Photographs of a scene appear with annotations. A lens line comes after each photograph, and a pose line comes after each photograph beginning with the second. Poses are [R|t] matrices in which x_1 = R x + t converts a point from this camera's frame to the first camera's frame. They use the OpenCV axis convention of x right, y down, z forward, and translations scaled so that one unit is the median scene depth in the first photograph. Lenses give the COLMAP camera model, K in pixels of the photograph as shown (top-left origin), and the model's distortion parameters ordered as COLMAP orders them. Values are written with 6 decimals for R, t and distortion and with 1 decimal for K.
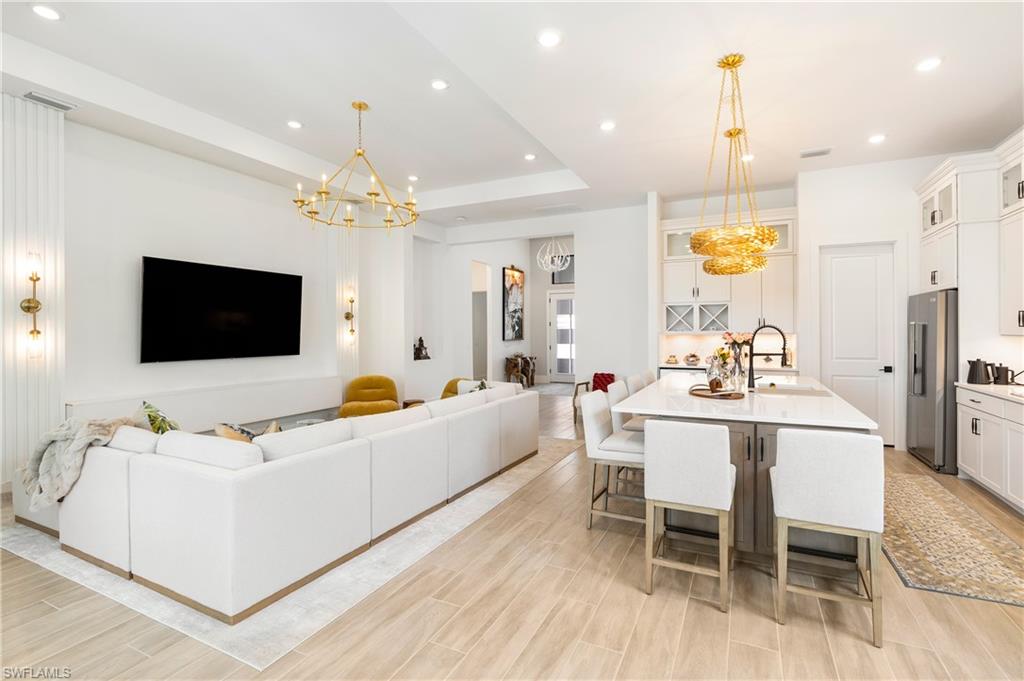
lens RADIAL K [[474.5, 0, 510.6], [0, 474.5, 335.2], [0, 0, 1]] dist [-0.001039, -0.000368]
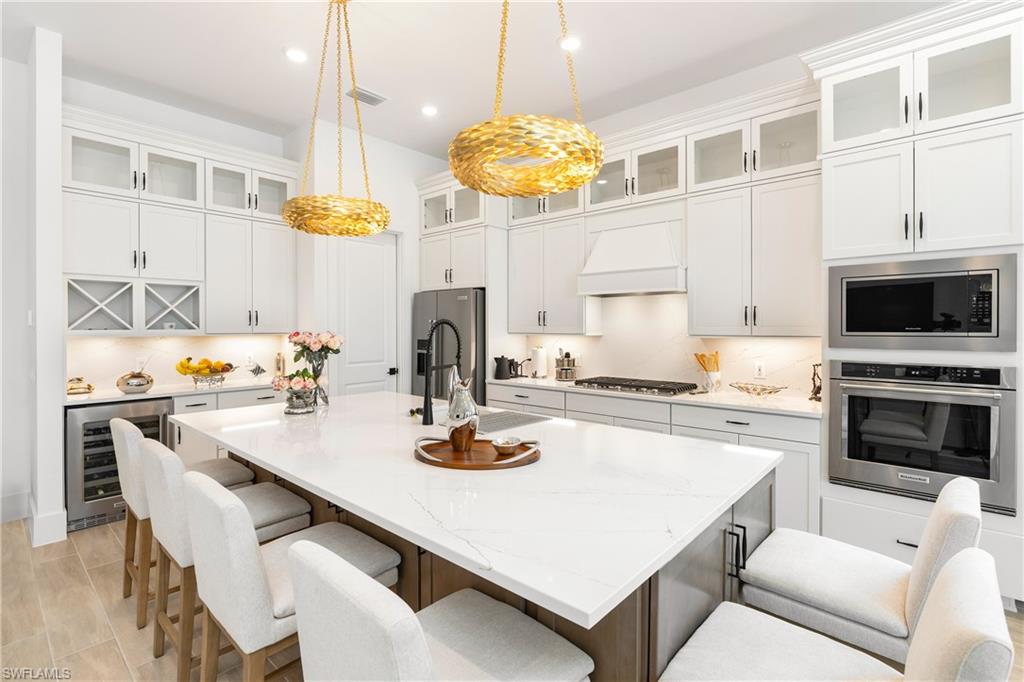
lens RADIAL K [[474.5, 0, 507.5], [0, 474.5, 330.1], [0, 0, 1]] dist [-0.001039, -0.000368]
pose [[0.287212, -0.001716, 0.957865, -0.018488], [0.010118, 0.999948, -0.001243, -0.003959], [-0.957814, 0.010048, 0.287215, 0.454382]]
